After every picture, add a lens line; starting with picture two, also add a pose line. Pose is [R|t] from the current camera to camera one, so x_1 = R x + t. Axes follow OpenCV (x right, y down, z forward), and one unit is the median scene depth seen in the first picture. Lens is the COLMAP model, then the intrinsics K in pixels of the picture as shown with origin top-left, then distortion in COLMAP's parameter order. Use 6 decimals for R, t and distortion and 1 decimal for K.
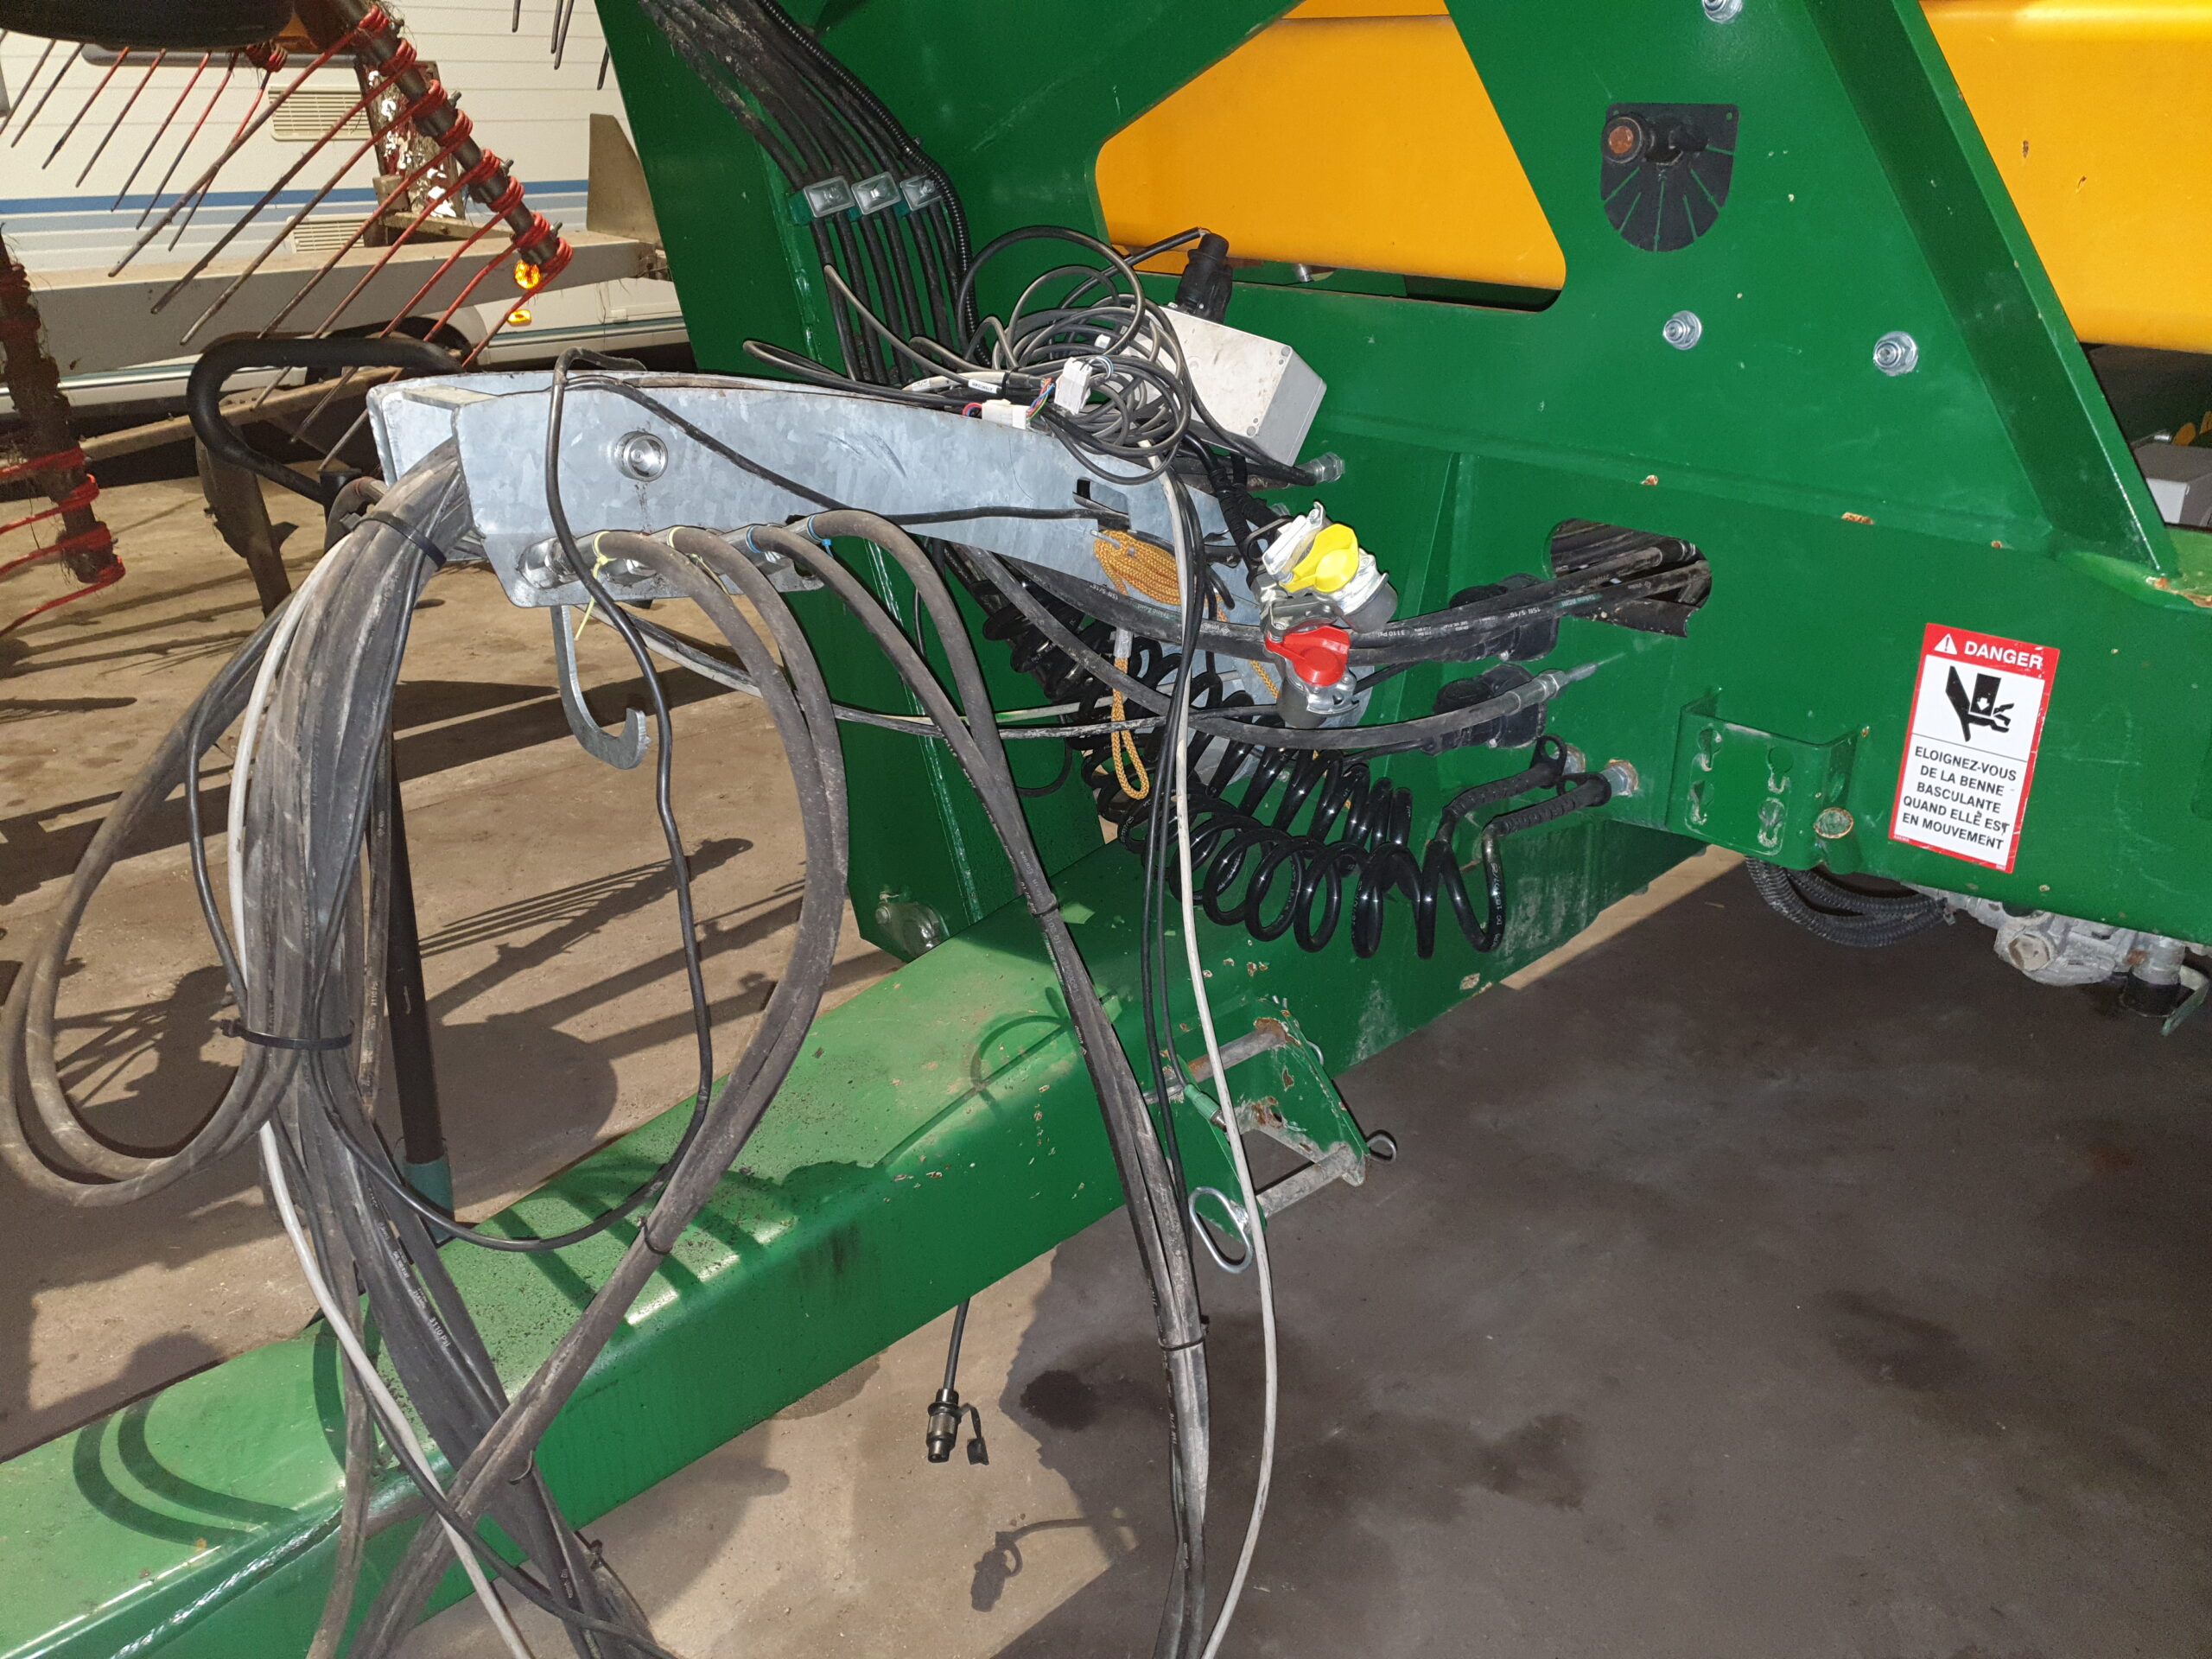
lens RADIAL K [[1666.6, 0, 1106.8], [0, 1666.6, 824.9], [0, 0, 1]] dist [0.033338, -0.014301]
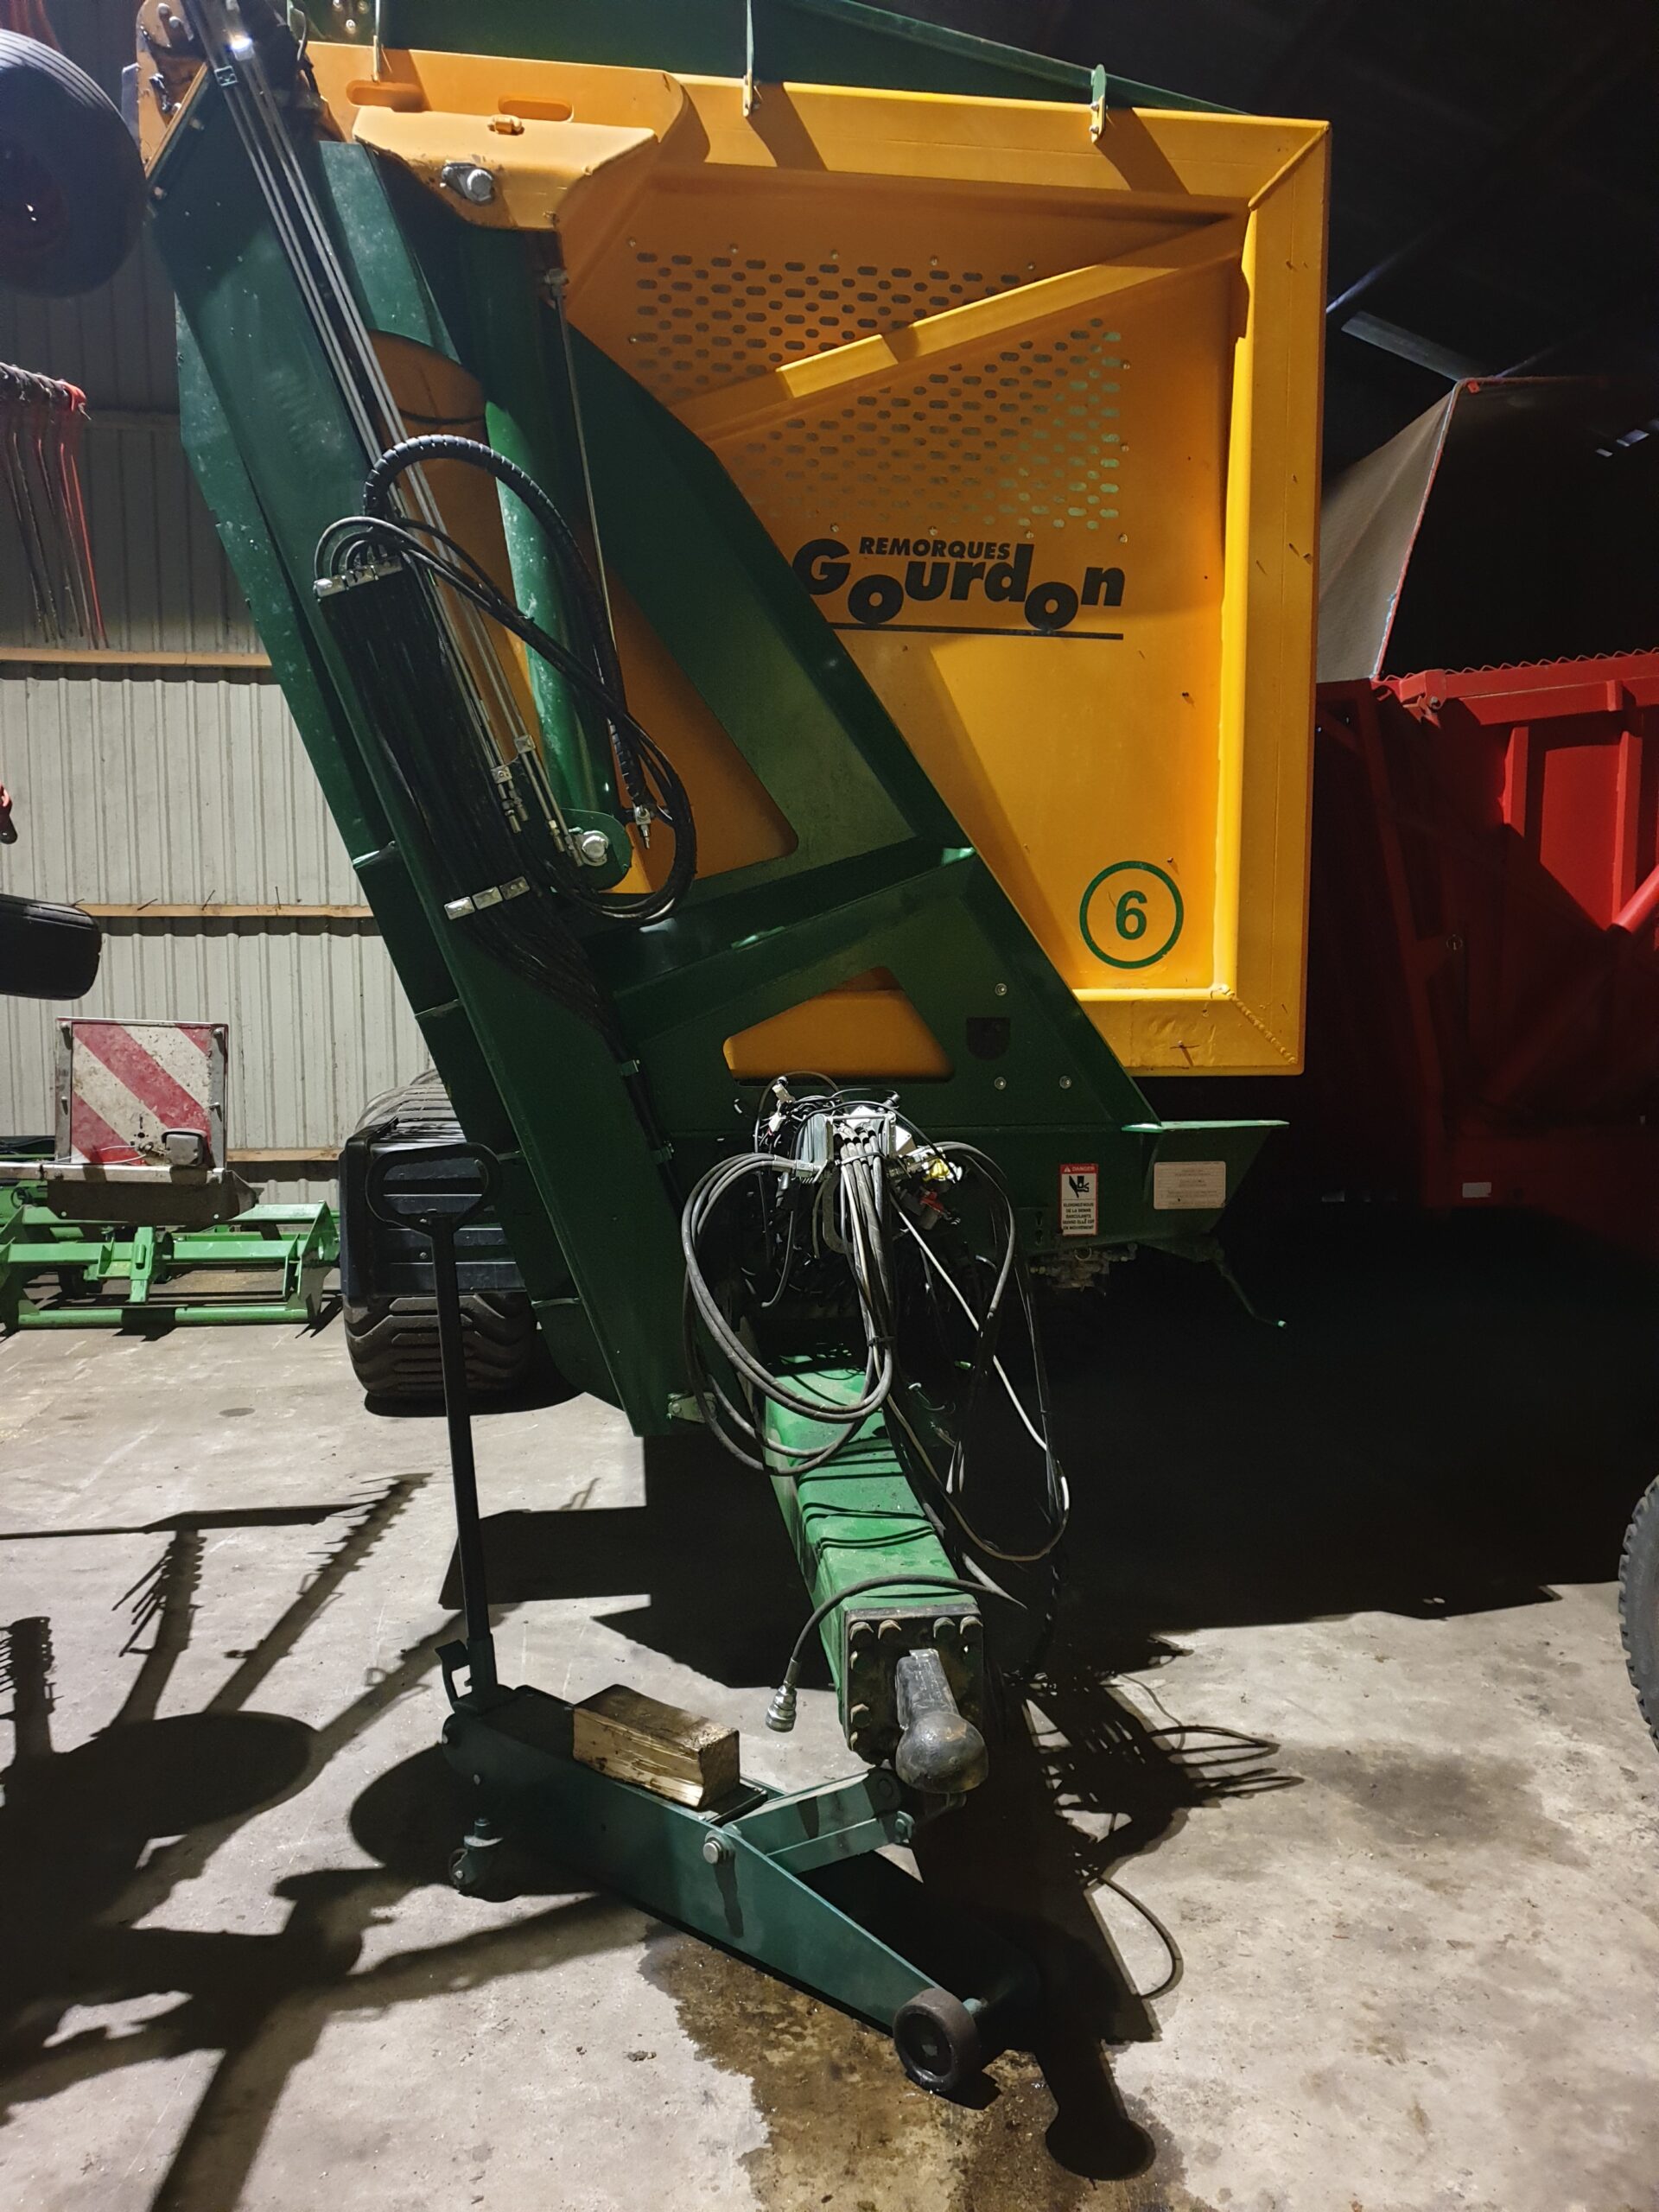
lens RADIAL K [[1666.6, 0, 843.1], [0, 1666.6, 1122.9], [0, 0, 1]] dist [0.033338, -0.014301]
pose [[0.588208, -0.071543, 0.805539, -2.337803], [0.329158, 0.931019, -0.157665, 0.173852], [-0.738693, 0.357889, 0.571182, -0.549983]]
